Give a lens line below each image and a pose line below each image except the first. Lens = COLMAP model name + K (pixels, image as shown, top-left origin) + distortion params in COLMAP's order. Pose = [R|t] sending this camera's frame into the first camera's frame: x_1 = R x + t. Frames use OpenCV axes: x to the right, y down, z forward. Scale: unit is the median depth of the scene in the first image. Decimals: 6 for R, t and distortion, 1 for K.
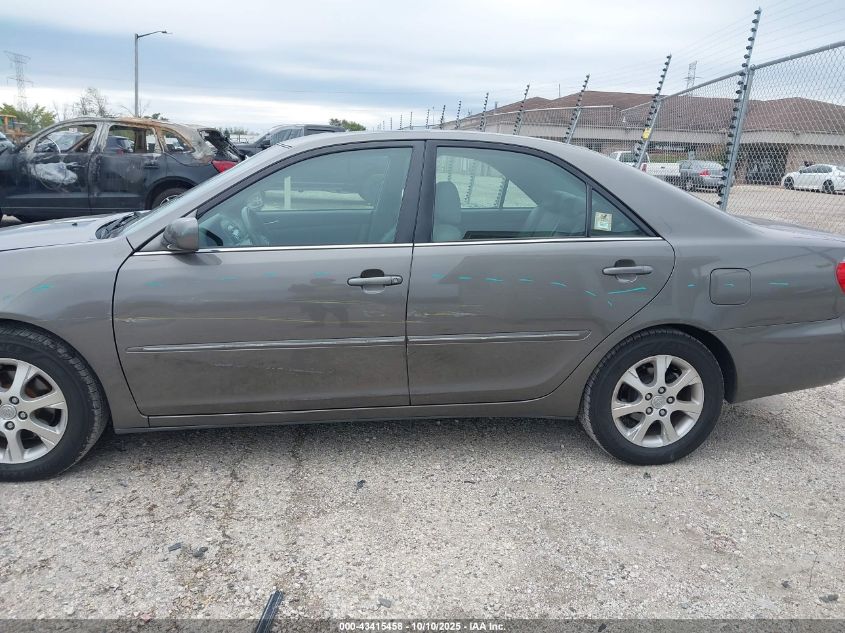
lens RADIAL K [[679.4, 0, 423.1], [0, 679.4, 280.8], [0, 0, 1]] dist [0.001526, 0.001650]
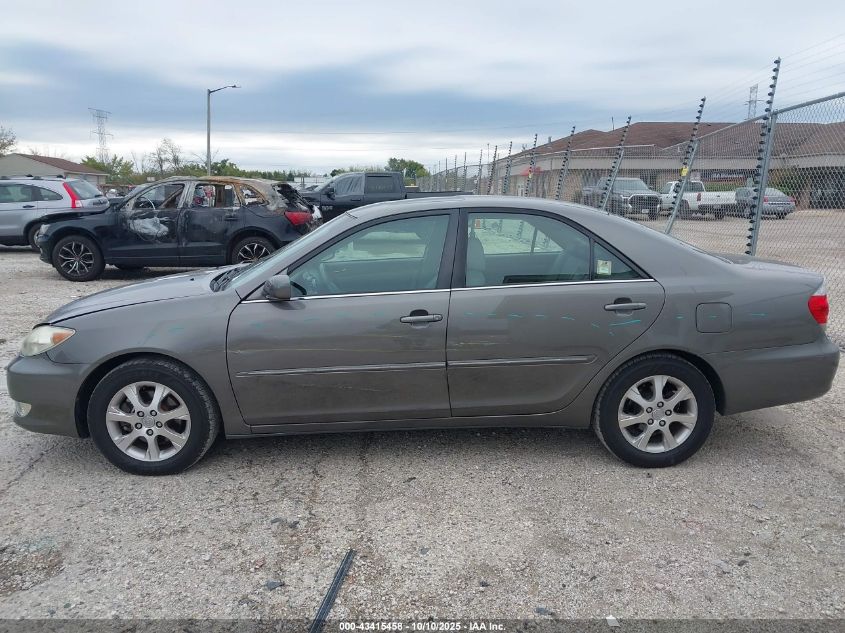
lens RADIAL K [[679.4, 0, 423.1], [0, 679.4, 280.8], [0, 0, 1]] dist [0.001526, 0.001650]
pose [[0.995855, -0.022617, -0.088095, 0.044107], [0.018272, 0.998591, -0.049821, -0.006963], [0.089097, 0.048005, 0.994865, -0.267435]]
